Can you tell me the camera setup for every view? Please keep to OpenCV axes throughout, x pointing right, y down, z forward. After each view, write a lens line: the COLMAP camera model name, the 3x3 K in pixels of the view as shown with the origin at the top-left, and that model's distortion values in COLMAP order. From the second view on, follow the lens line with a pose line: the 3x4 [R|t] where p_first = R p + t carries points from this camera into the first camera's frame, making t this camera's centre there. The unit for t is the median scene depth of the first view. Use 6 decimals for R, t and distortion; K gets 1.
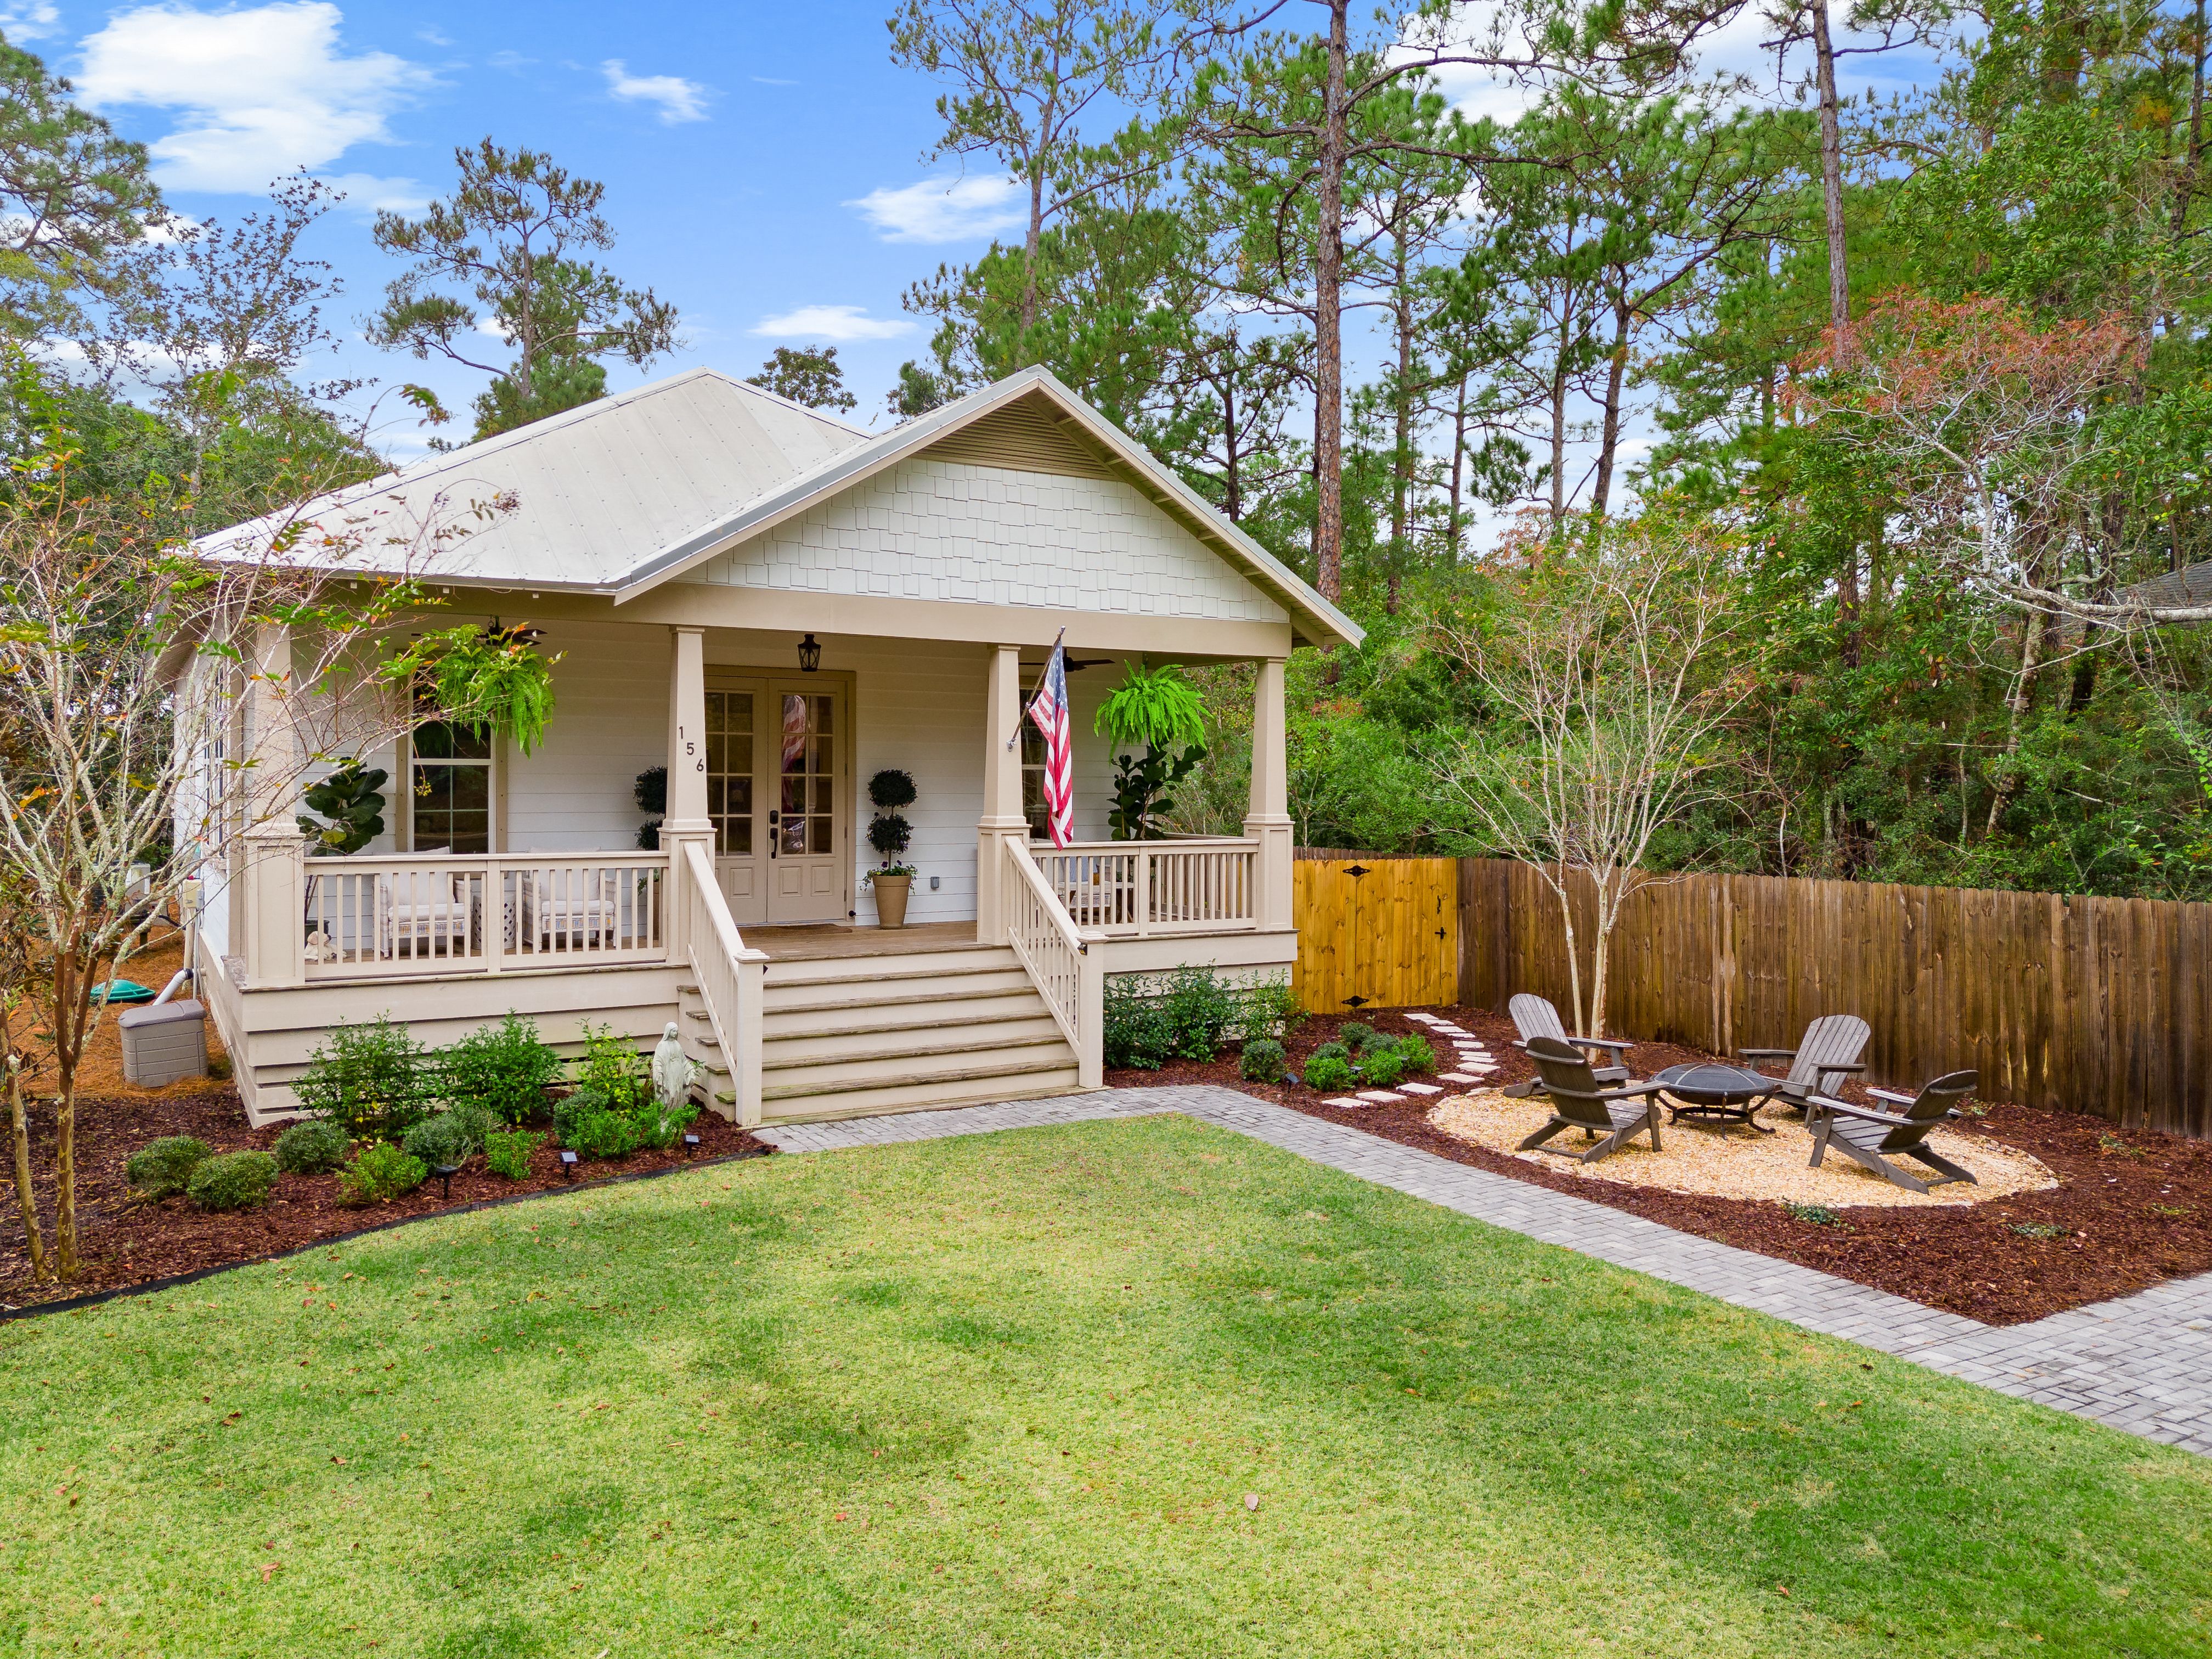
lens RADIAL K [[1648.9, 0, 1094.9], [0, 1648.9, 790.8], [0, 0, 1]] dist [0.072341, -0.067479]
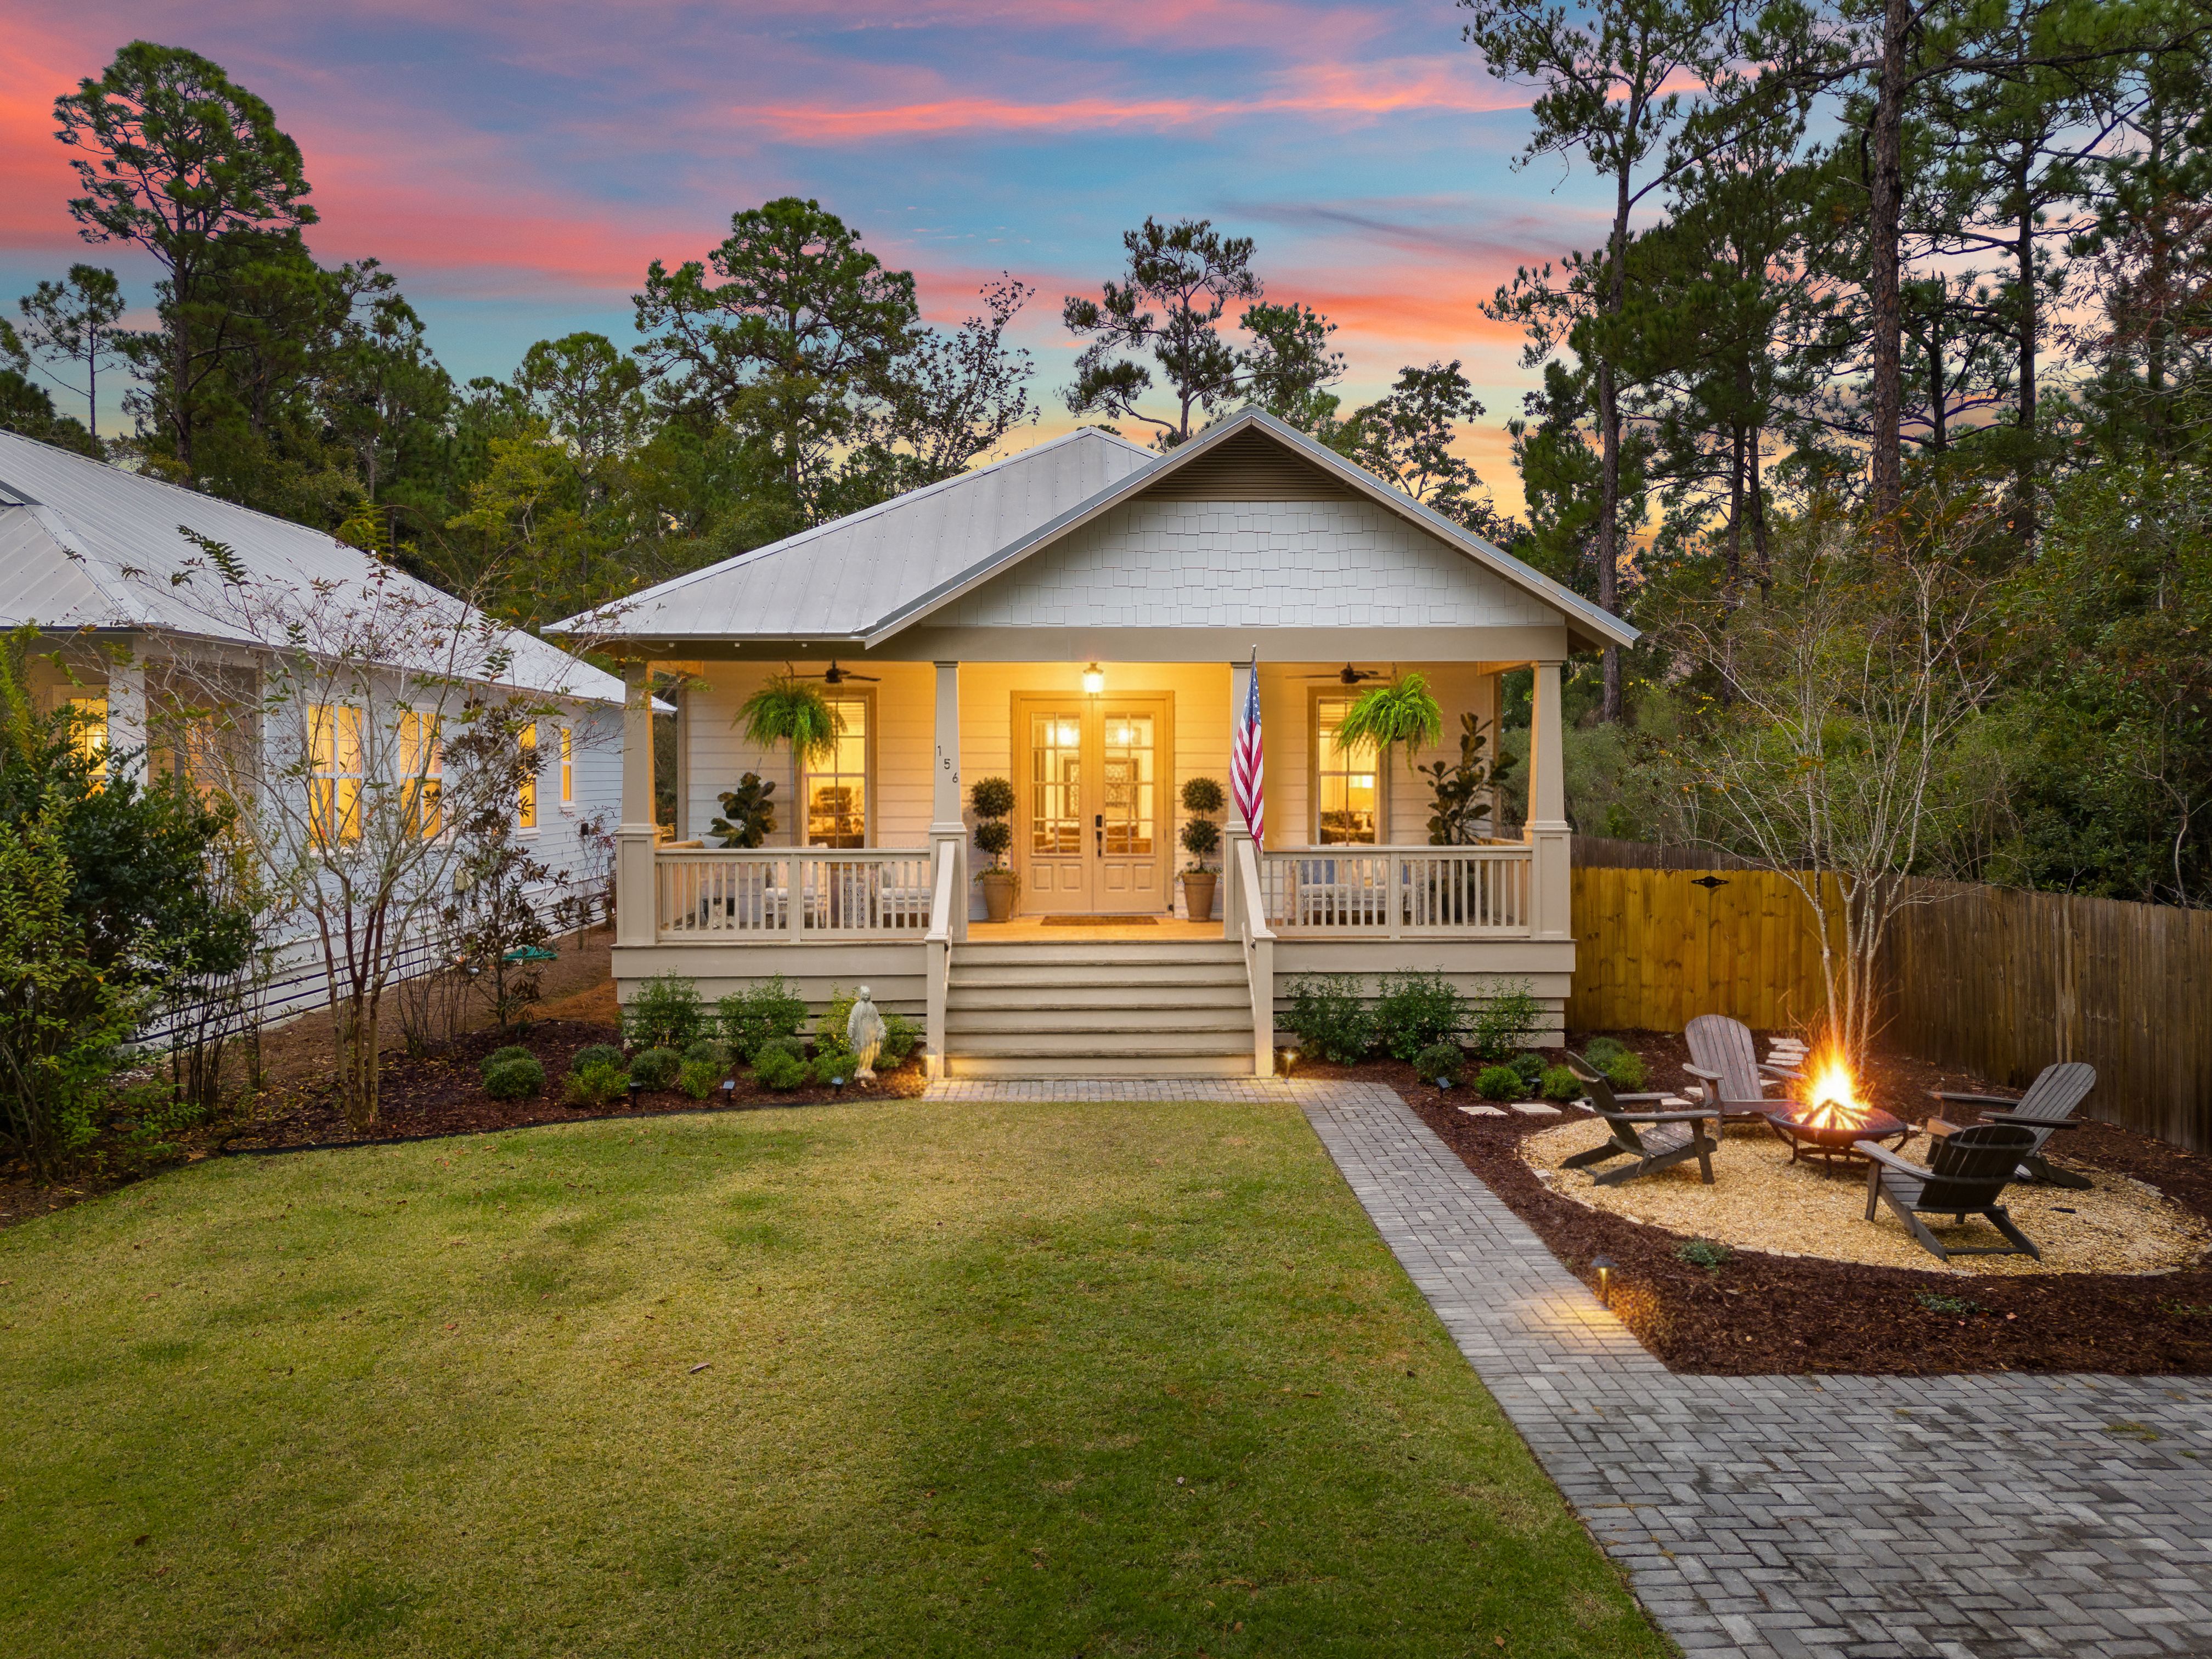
lens RADIAL K [[1635.7, 0, 1113.3], [0, 1635.7, 798.7], [0, 0, 1]] dist [0.058203, -0.041876]
pose [[0.878223, -0.000753, -0.478251, 0.391178], [0.003166, 0.999986, 0.004238, -0.004914], [0.478241, -0.005236, 0.878213, 0.018365]]
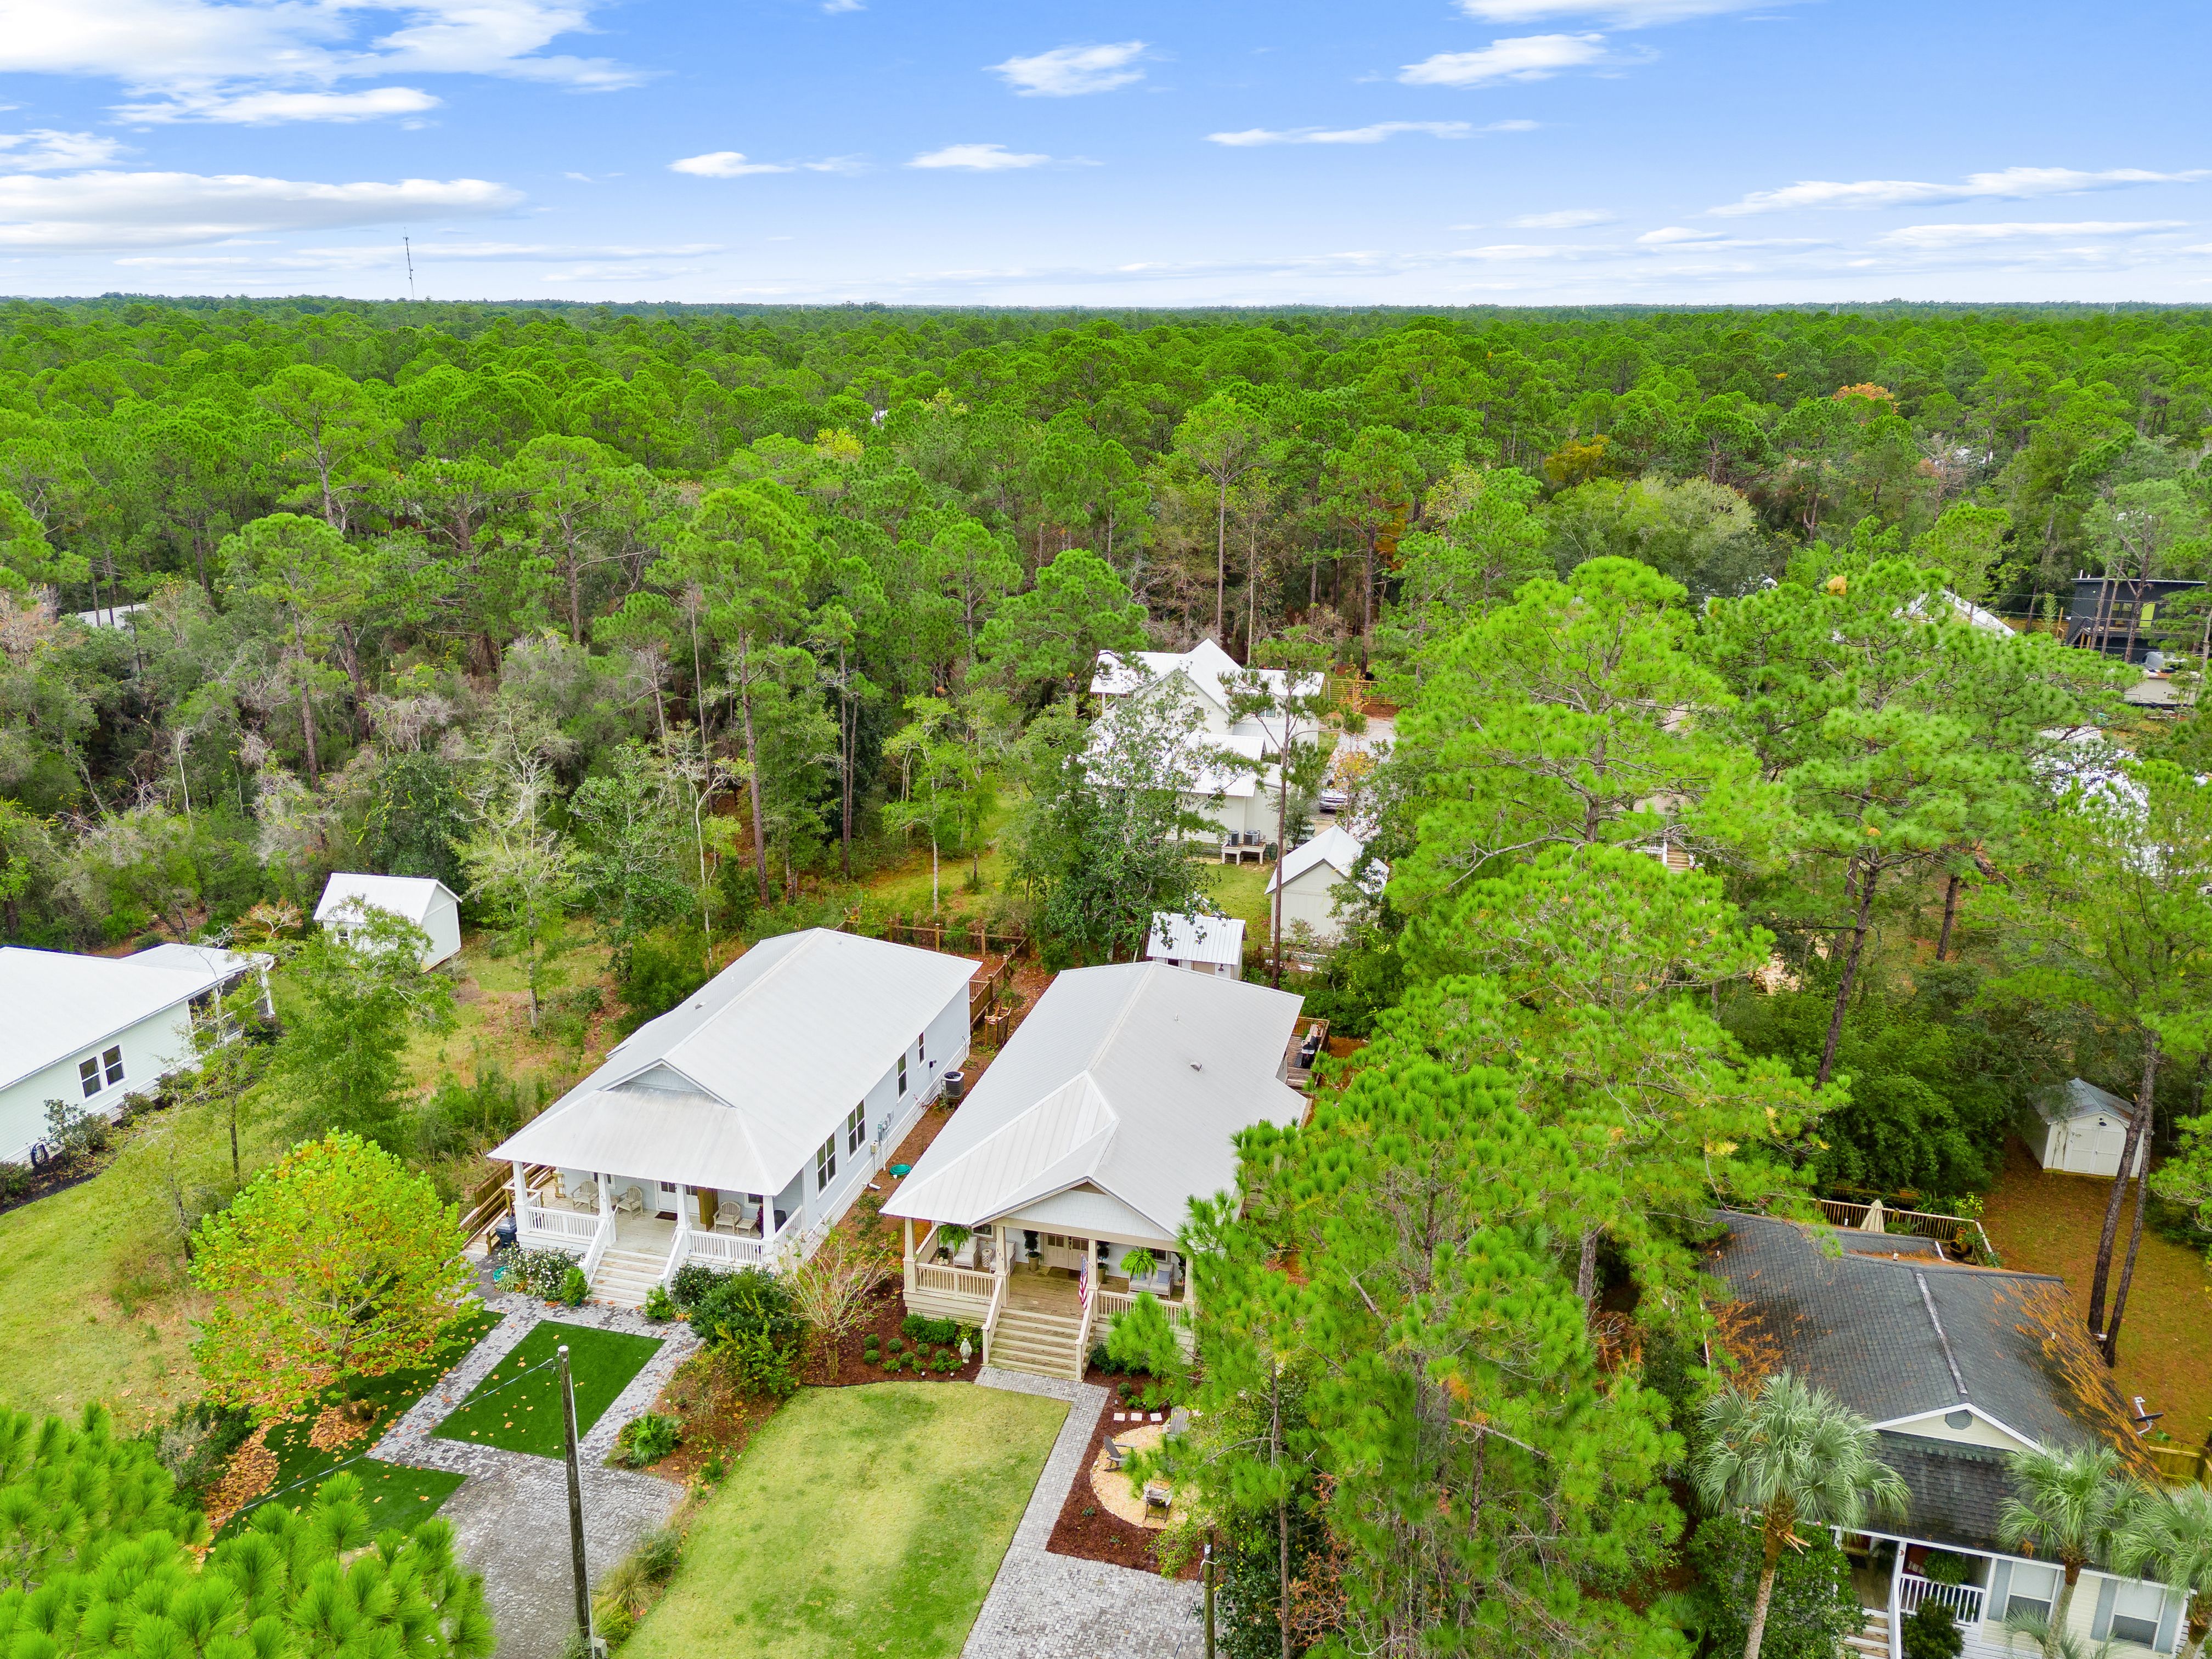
lens RADIAL K [[1648.9, 0, 1094.9], [0, 1648.9, 790.8], [0, 0, 1]] dist [0.072341, -0.067479]
pose [[0.707132, 0.190138, -0.681038, 2.098191], [-0.005889, 0.964717, 0.263224, -1.877797], [0.707057, -0.182124, 0.683302, -1.139284]]
